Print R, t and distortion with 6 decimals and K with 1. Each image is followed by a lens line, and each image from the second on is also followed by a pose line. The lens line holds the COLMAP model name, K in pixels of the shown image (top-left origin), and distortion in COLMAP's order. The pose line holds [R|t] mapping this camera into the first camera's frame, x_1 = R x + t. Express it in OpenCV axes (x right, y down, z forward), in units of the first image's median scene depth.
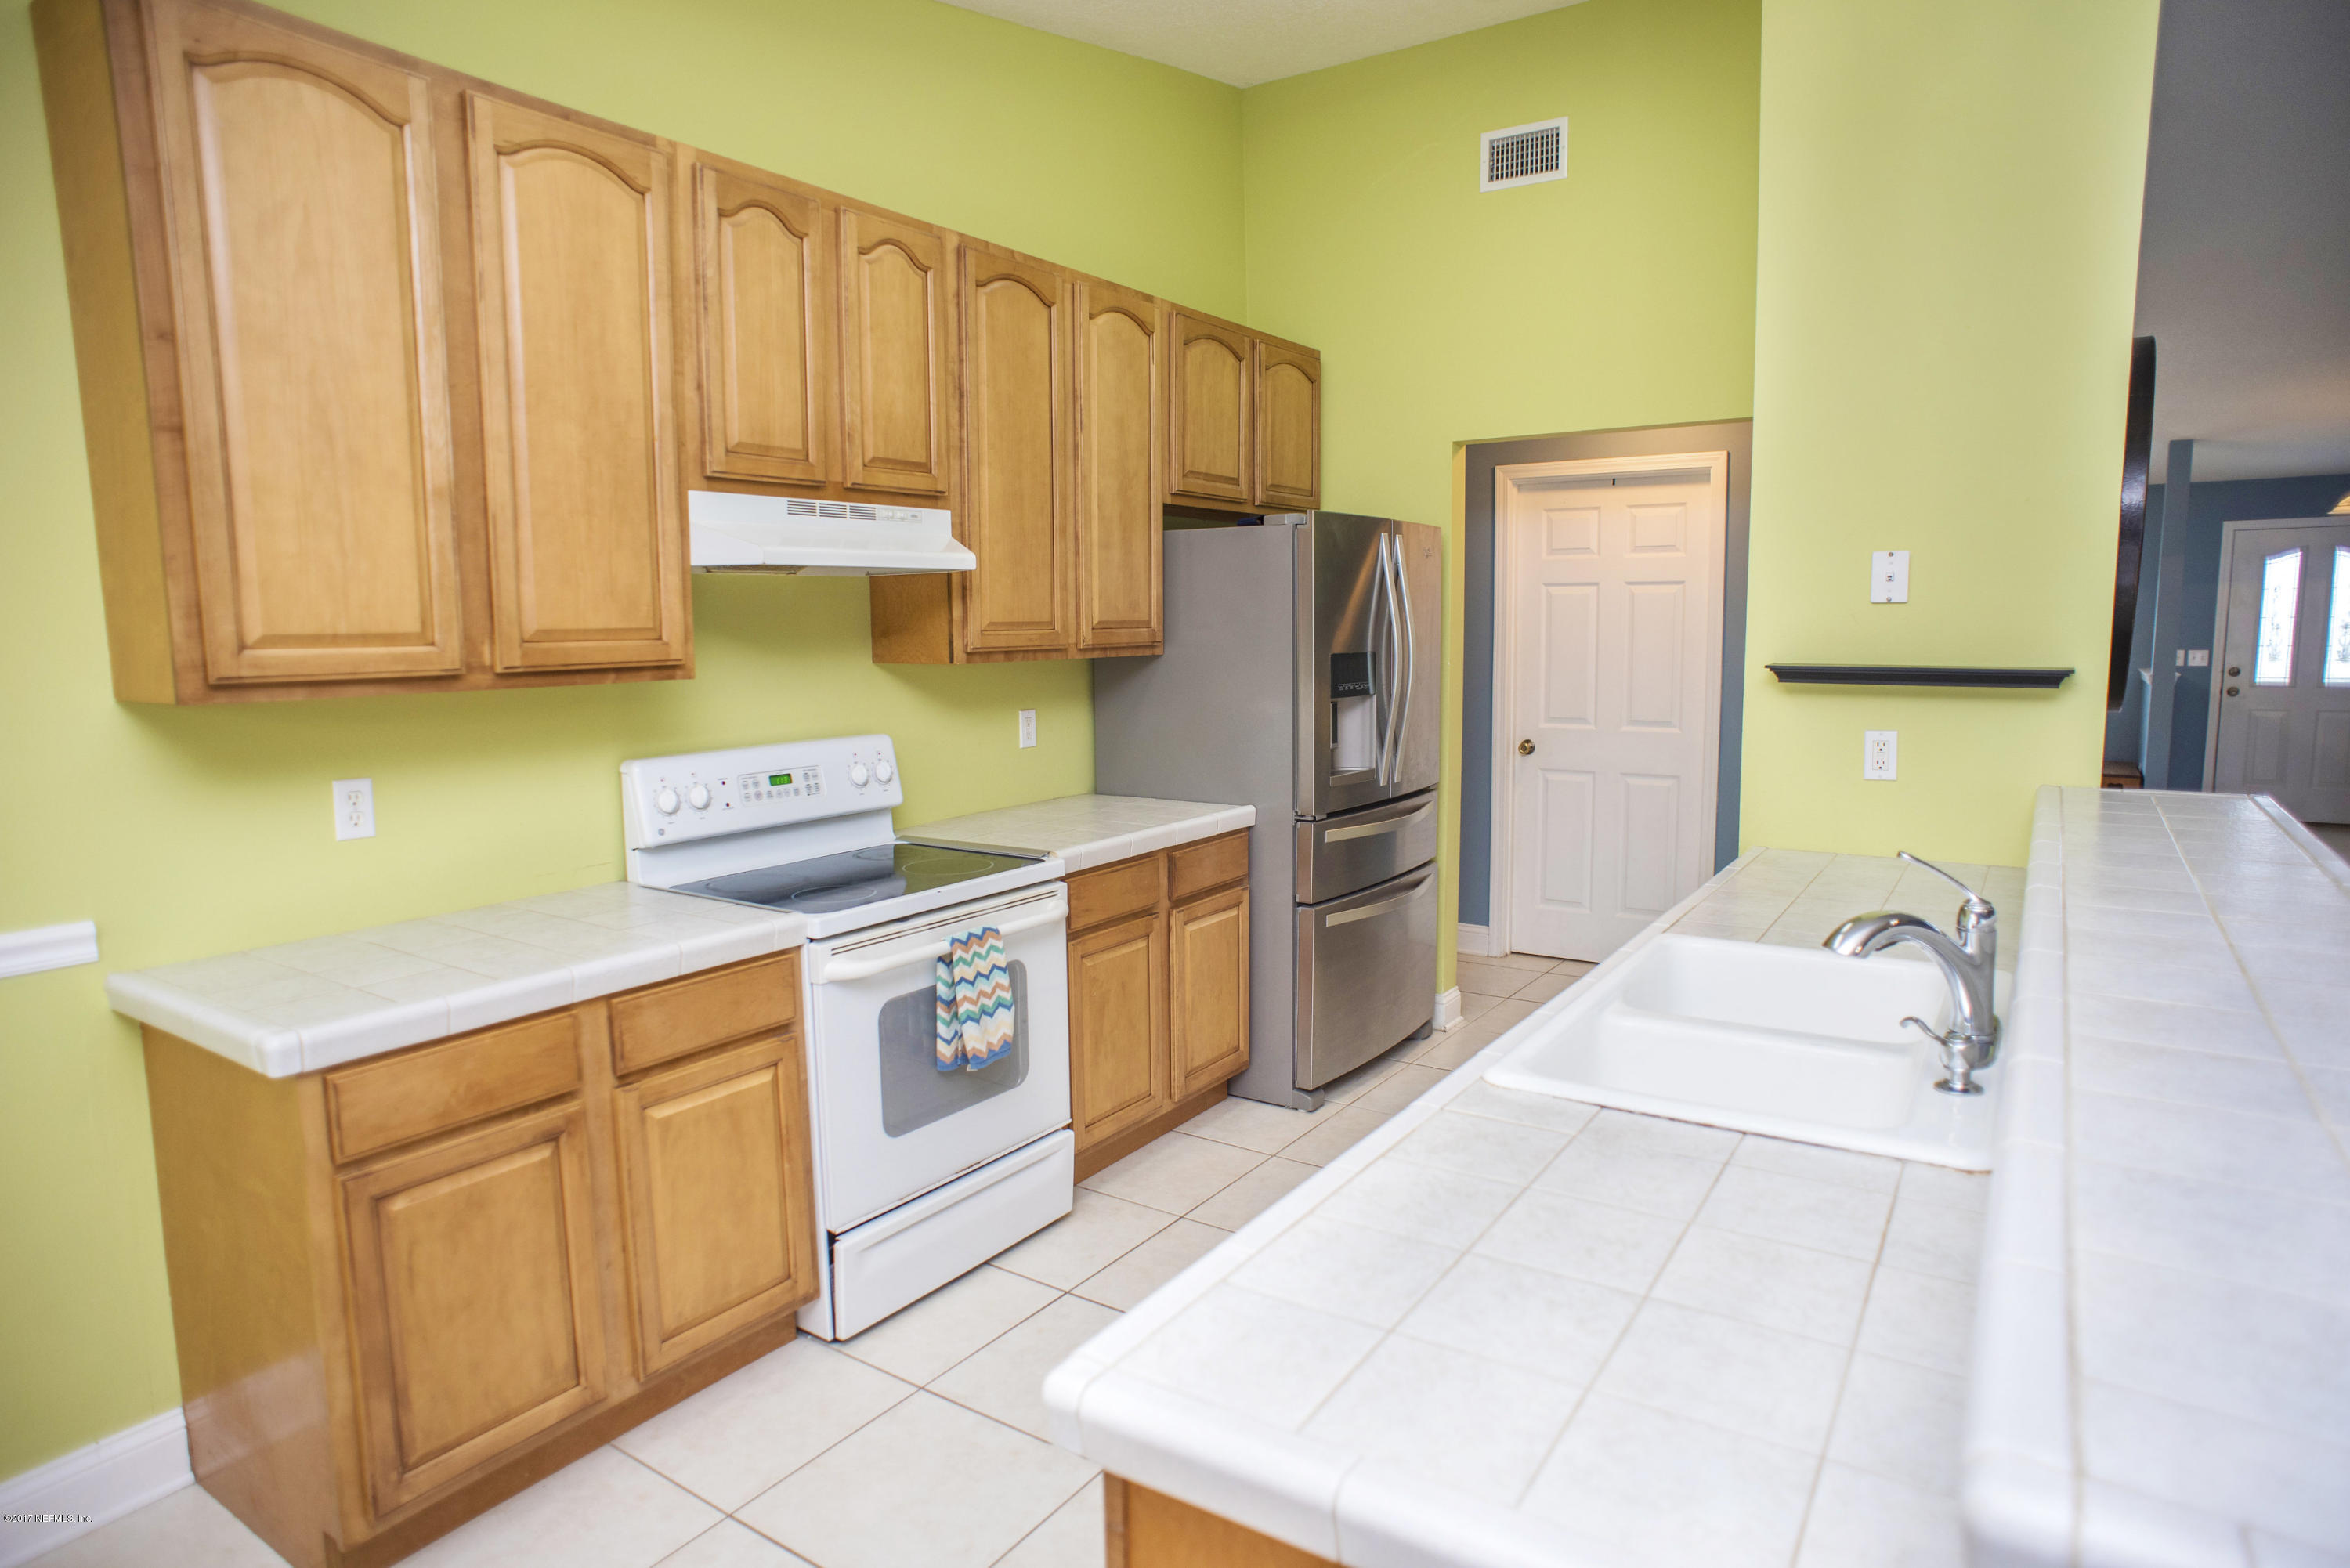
lens RADIAL K [[1330.6, 0, 1185.1], [0, 1330.6, 775.7], [0, 0, 1]] dist [-0.104648, 0.074213]
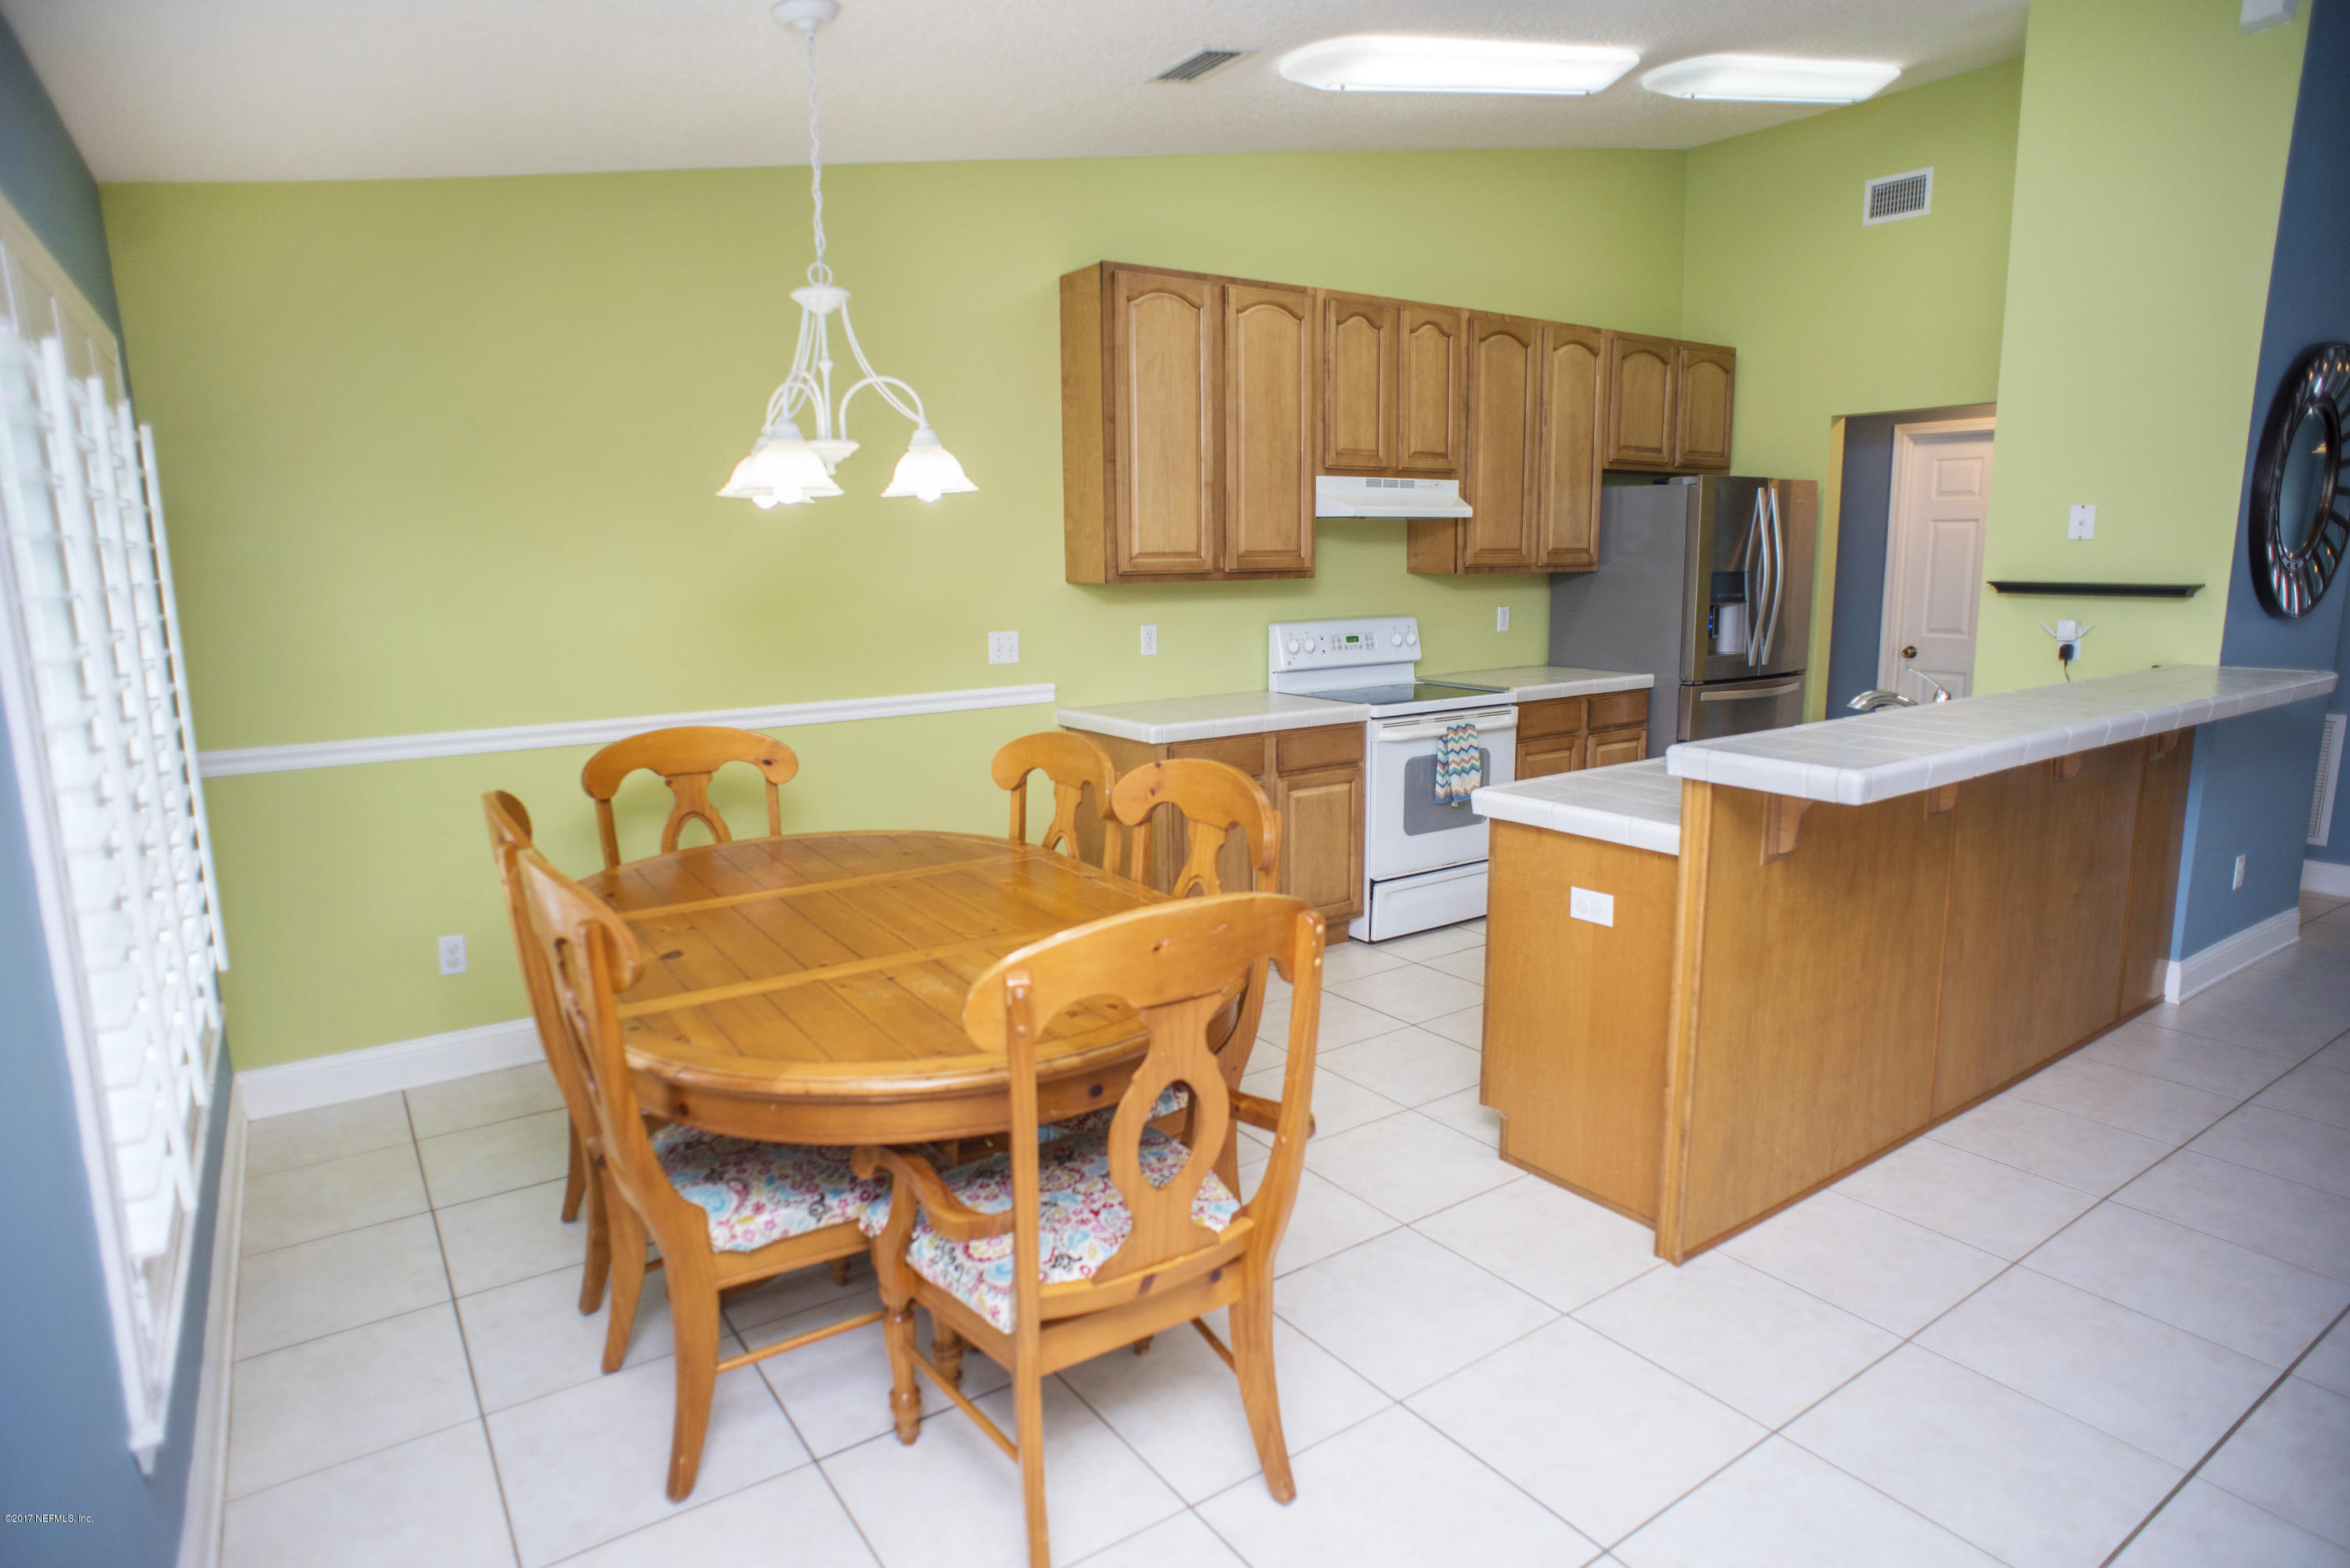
lens RADIAL K [[1330.6, 0, 1185.1], [0, 1330.6, 775.7], [0, 0, 1]] dist [-0.104648, 0.074213]
pose [[0.930853, 0.062090, -0.360080, 0.131149], [-0.040990, 0.996981, 0.065949, 0.079141], [0.363088, -0.046629, 0.930587, -0.735273]]
